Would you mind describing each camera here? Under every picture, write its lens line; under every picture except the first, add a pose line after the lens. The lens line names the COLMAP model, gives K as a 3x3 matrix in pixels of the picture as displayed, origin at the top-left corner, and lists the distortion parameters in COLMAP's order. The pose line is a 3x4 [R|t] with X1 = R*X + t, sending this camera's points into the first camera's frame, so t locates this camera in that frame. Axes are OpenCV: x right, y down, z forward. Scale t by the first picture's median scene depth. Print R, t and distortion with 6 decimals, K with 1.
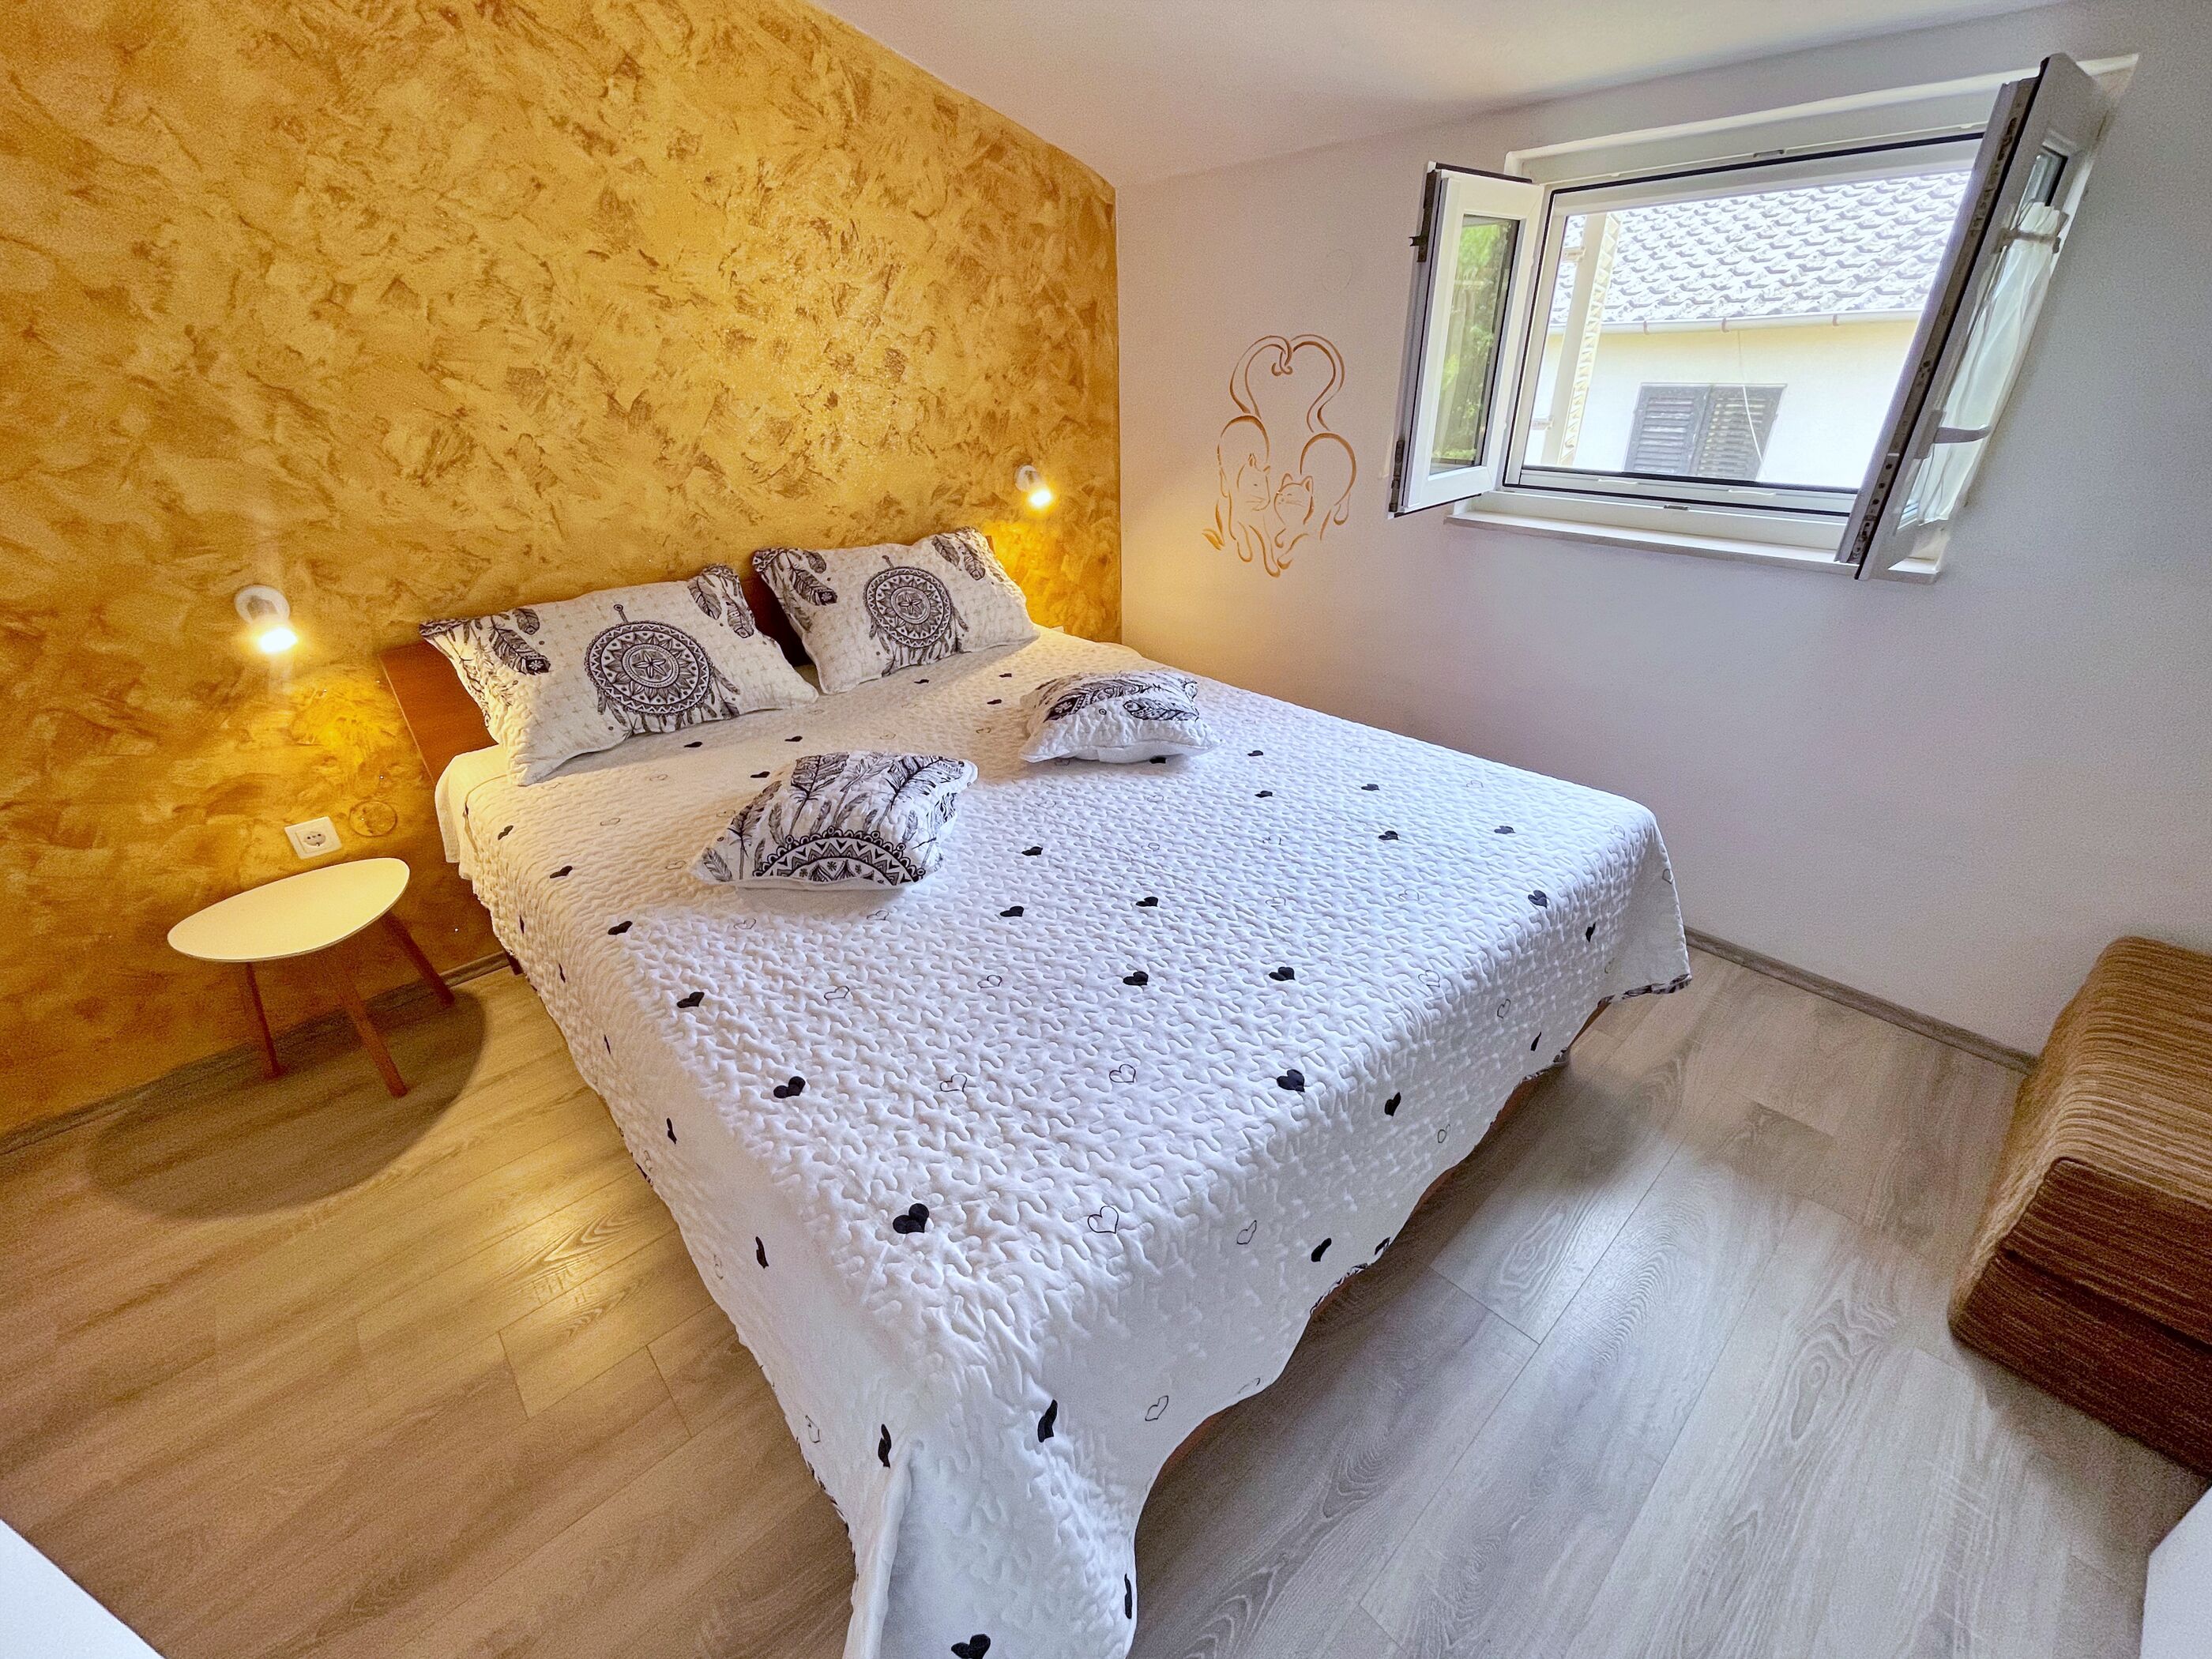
lens RADIAL K [[902.0, 0, 1101.8], [0, 902.0, 835.3], [0, 0, 1]] dist [0.006284, 0.000406]
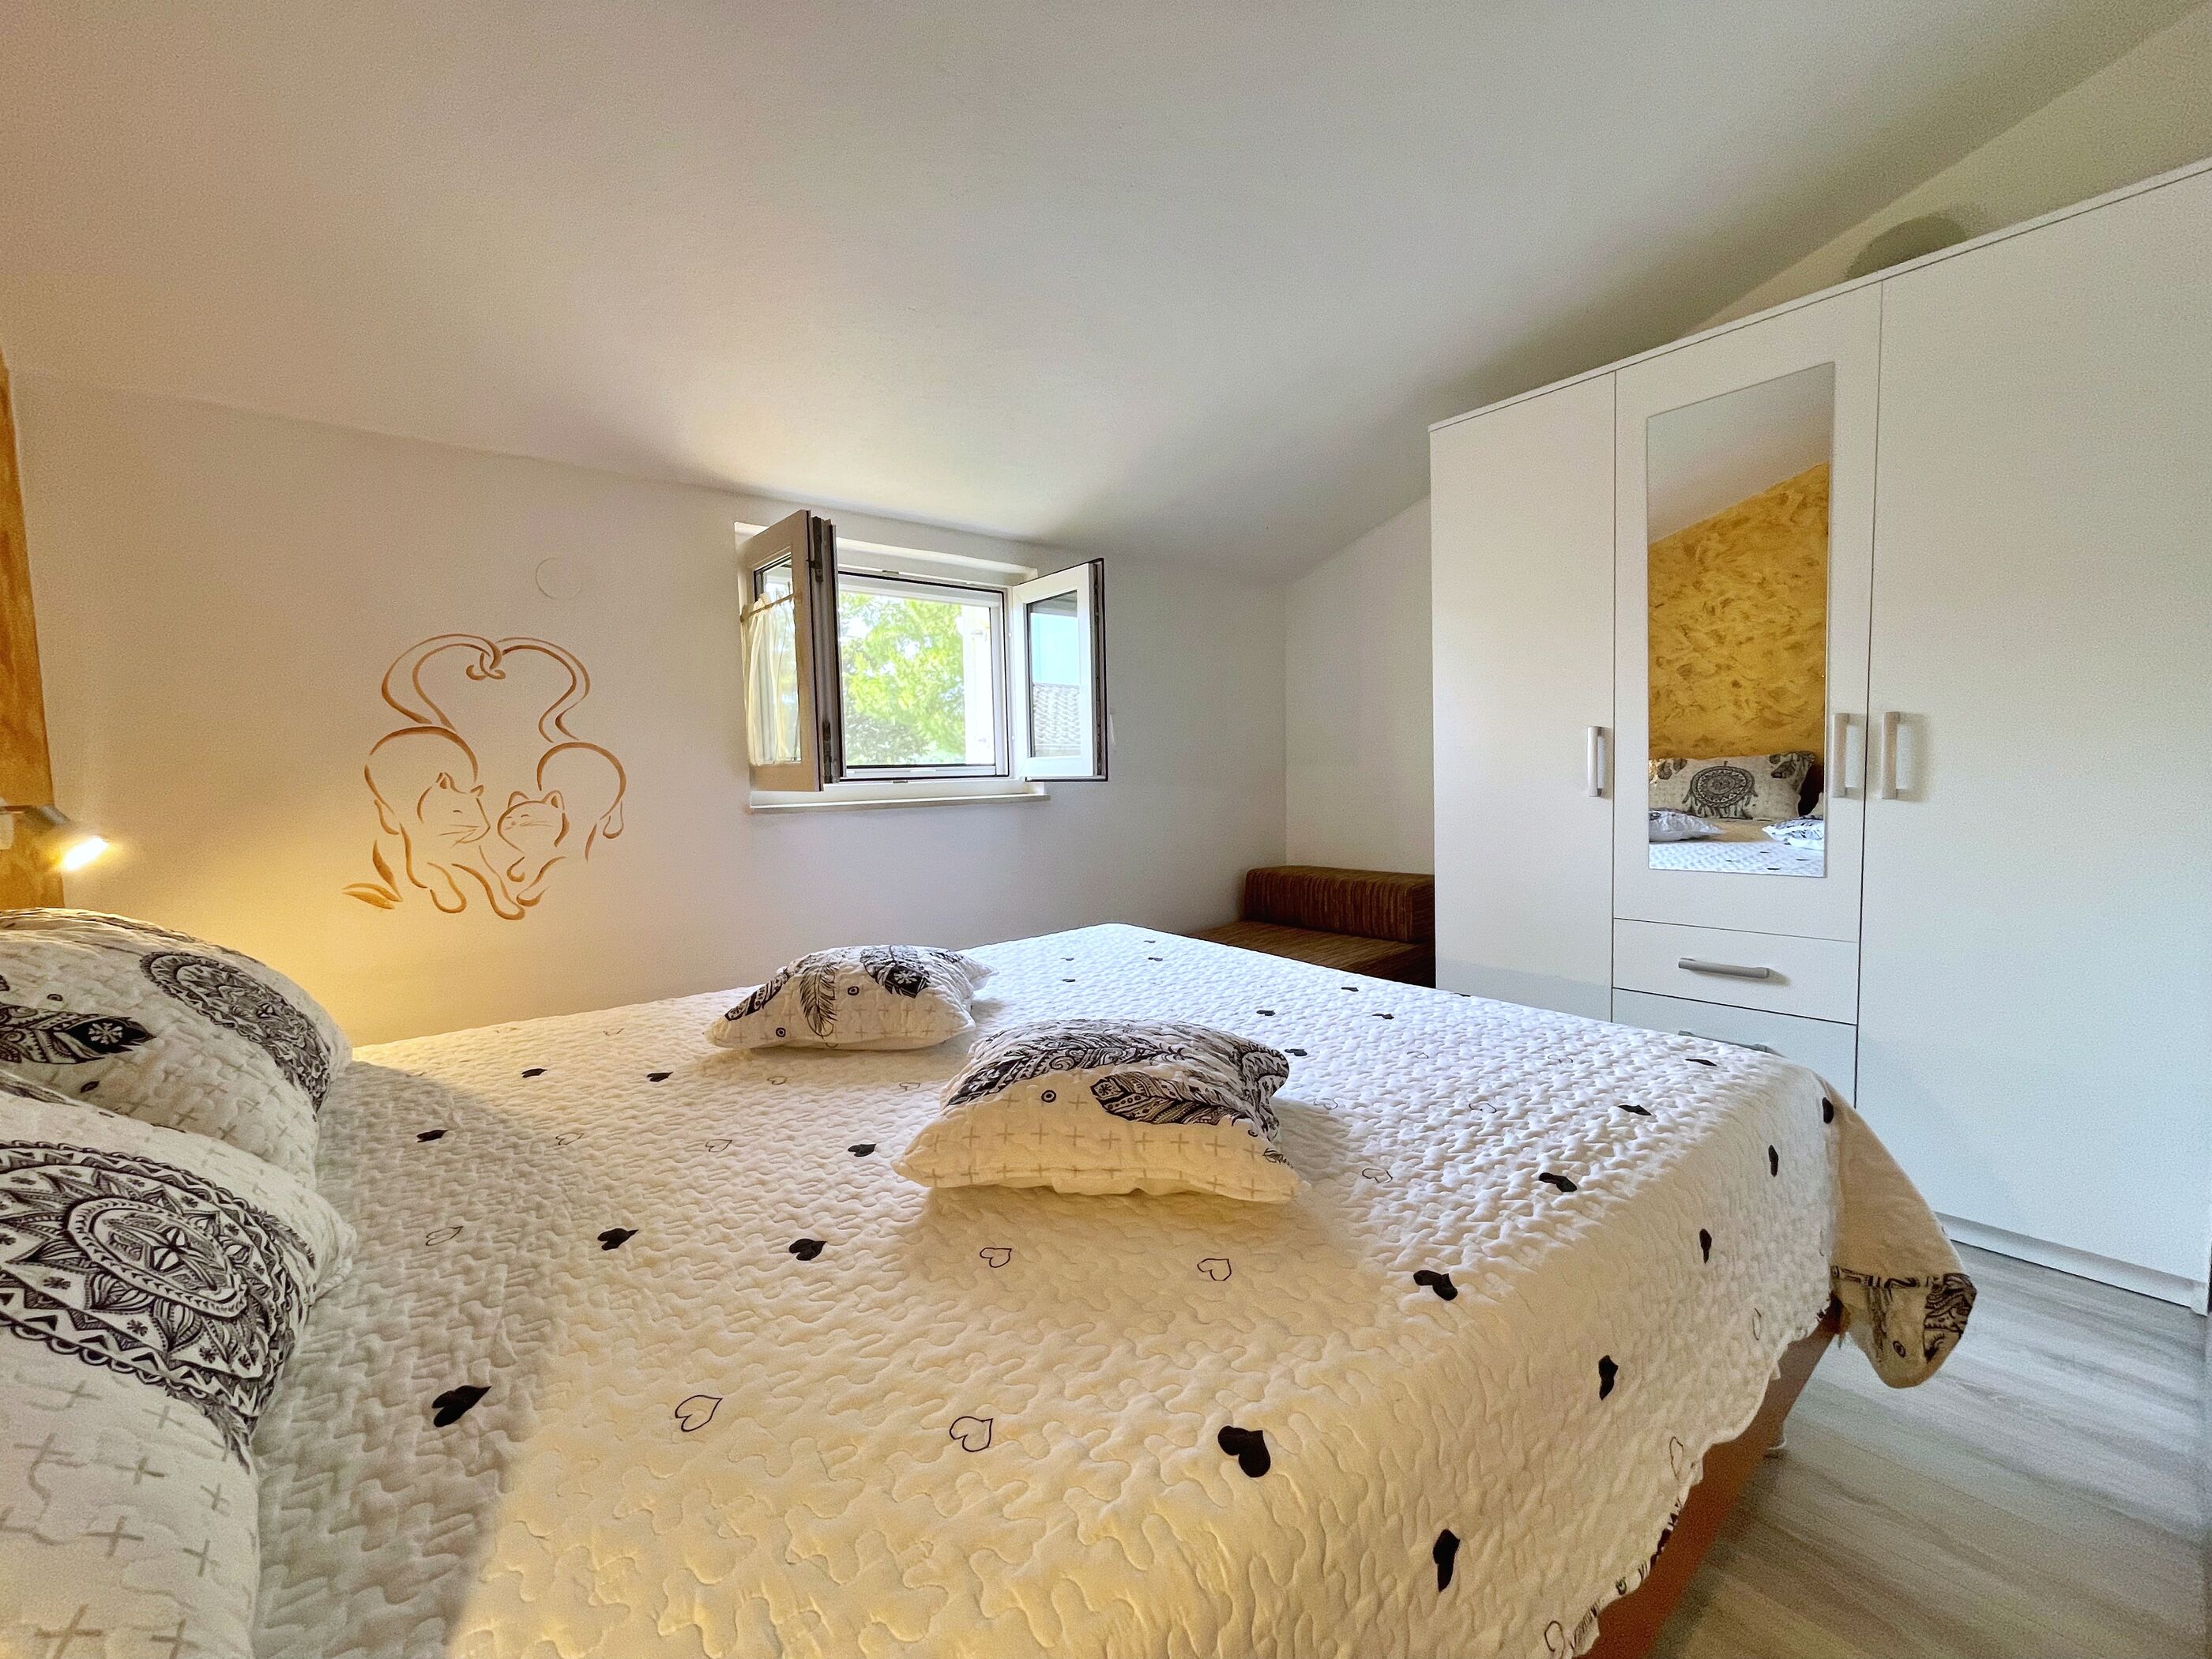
lens RADIAL K [[902.0, 0, 1091.3], [0, 902.0, 826.6], [0, 0, 1]] dist [0.006284, 0.000406]
pose [[0.059156, -0.035868, 0.997604, -0.584783], [0.496016, 0.868311, 0.001807, -0.129867], [-0.866296, 0.494721, 0.069157, 0.546691]]
